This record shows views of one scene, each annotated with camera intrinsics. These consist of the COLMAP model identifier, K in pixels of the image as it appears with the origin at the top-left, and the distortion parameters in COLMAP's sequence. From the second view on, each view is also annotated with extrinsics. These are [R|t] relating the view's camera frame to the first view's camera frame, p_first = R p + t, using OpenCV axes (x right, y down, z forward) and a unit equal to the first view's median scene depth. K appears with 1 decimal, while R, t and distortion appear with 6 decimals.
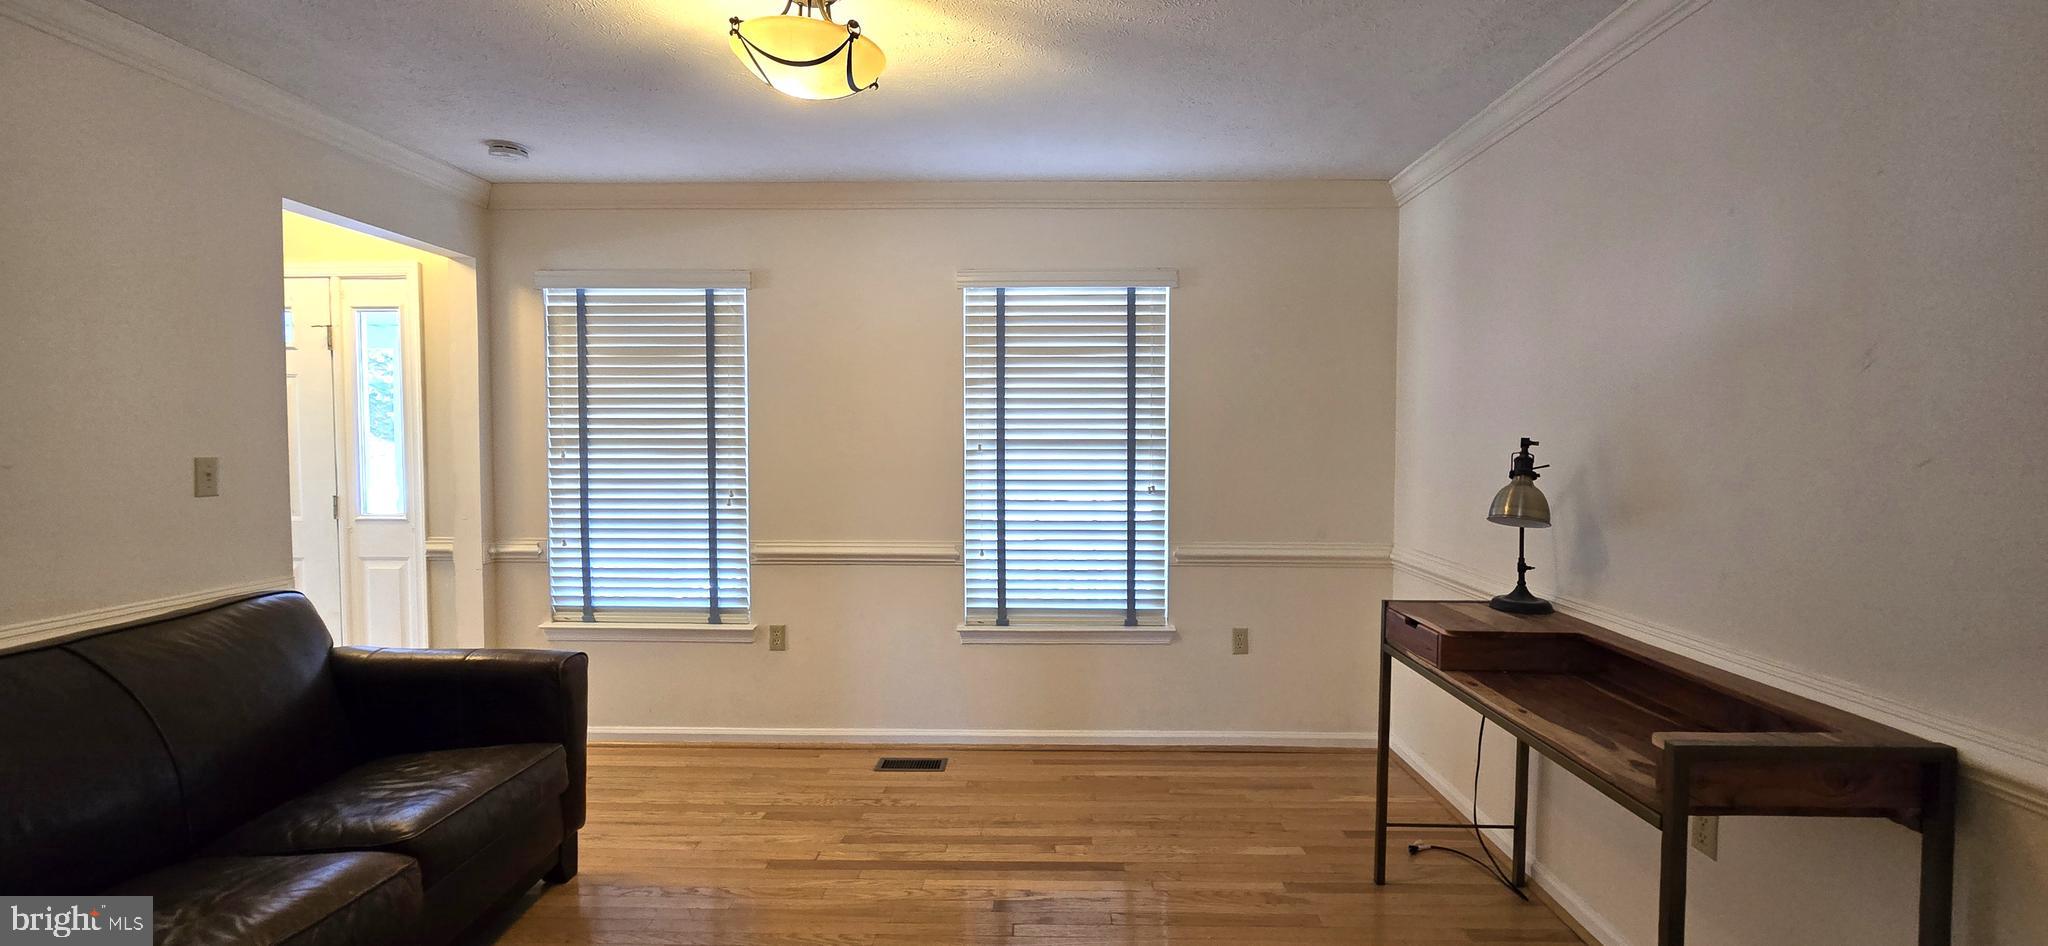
lens RADIAL K [[843.7, 0, 1030.1], [0, 843.7, 466.5], [0, 0, 1]] dist [-0.002770, 0.000419]
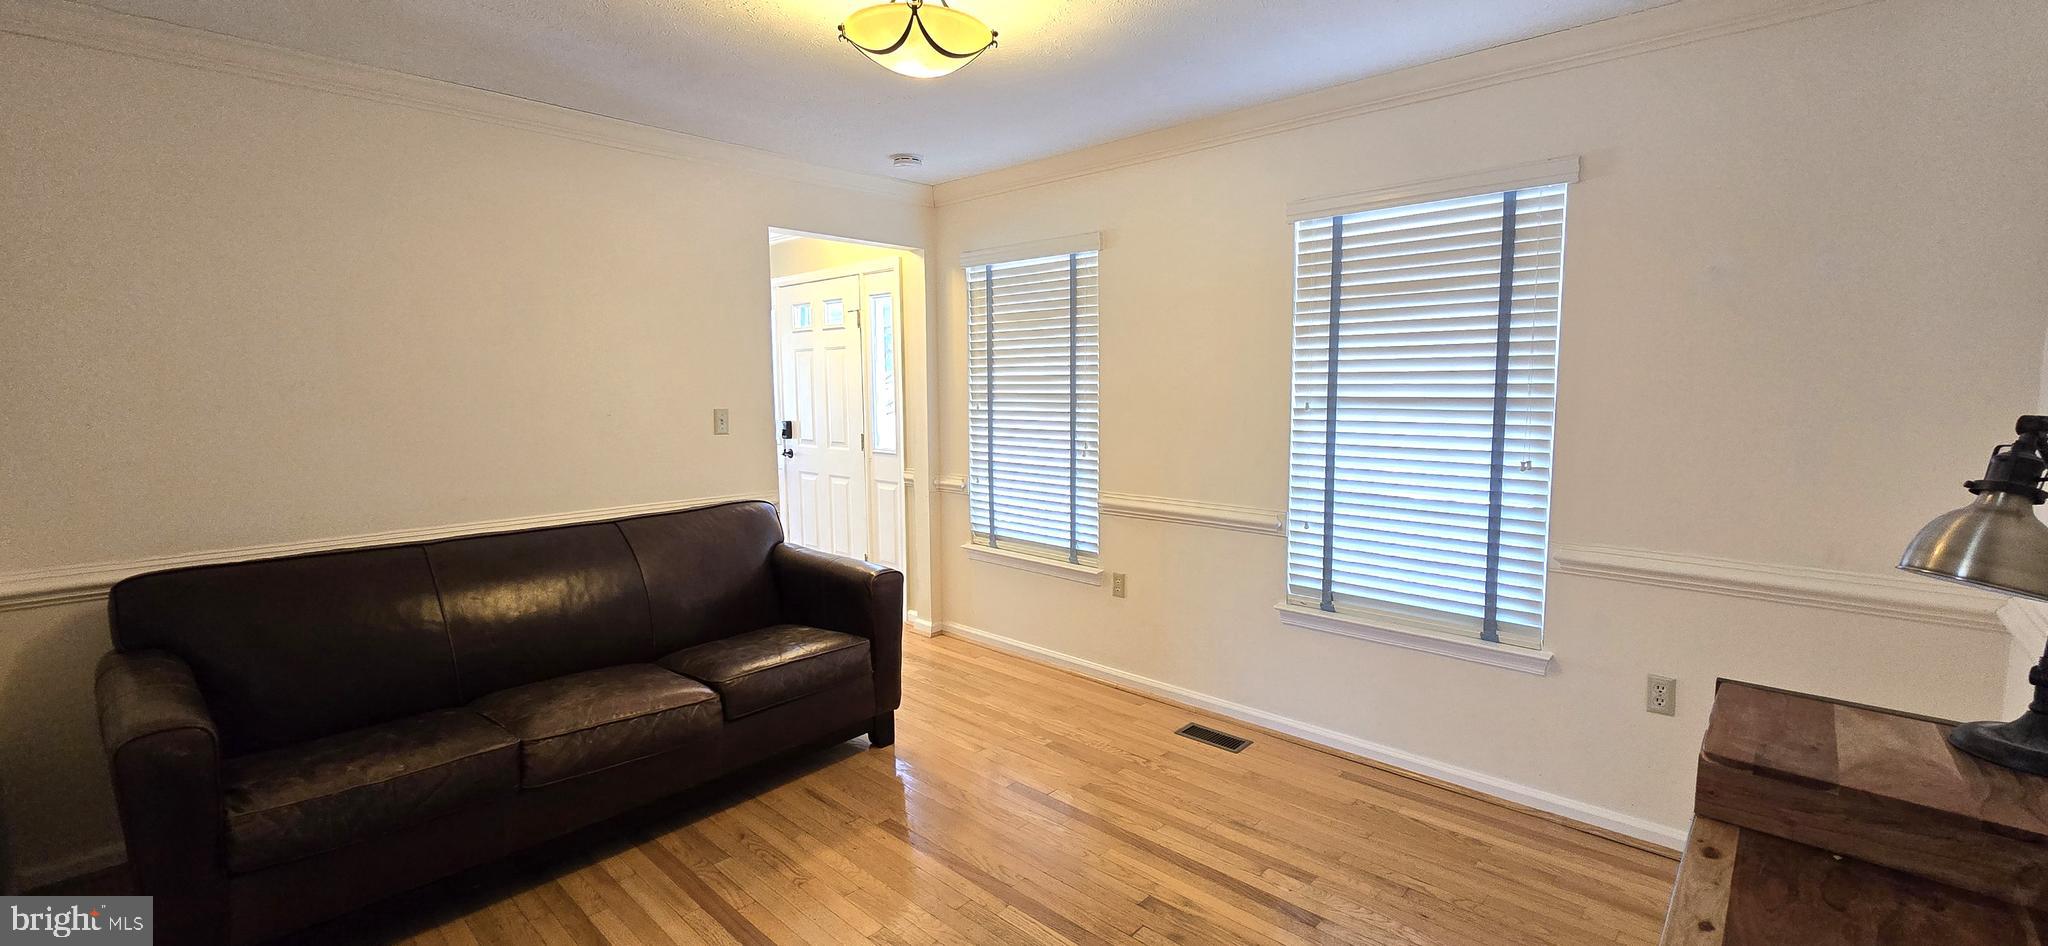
lens RADIAL K [[836.5, 0, 1029.2], [0, 836.5, 463.3], [0, 0, 1]] dist [0.001543, 0.000159]
pose [[0.747813, 0.059813, -0.661209, 0.301506], [-0.017311, 0.997351, 0.070643, -0.019222], [0.663683, -0.041382, 0.746868, 0.159641]]
